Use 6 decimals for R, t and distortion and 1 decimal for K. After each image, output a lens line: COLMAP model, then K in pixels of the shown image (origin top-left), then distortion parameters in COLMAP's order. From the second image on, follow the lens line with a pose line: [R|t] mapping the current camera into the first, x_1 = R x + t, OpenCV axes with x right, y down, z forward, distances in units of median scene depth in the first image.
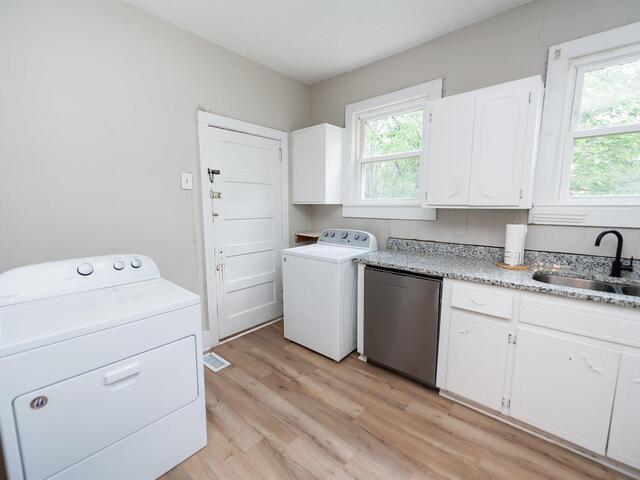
lens RADIAL K [[281.0, 0, 335.7], [0, 281.0, 239.1], [0, 0, 1]] dist [0.000920, -0.003369]
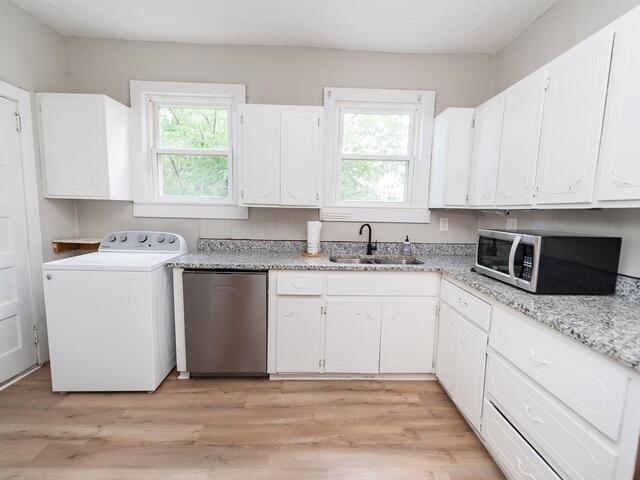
lens RADIAL K [[281.0, 0, 327.5], [0, 281.0, 240.7], [0, 0, 1]] dist [0.000920, -0.003369]
pose [[0.731333, -0.056920, 0.679642, -0.167420], [0.066768, 0.997700, 0.011711, 0.024270], [-0.678745, 0.036814, 0.733451, 0.040503]]
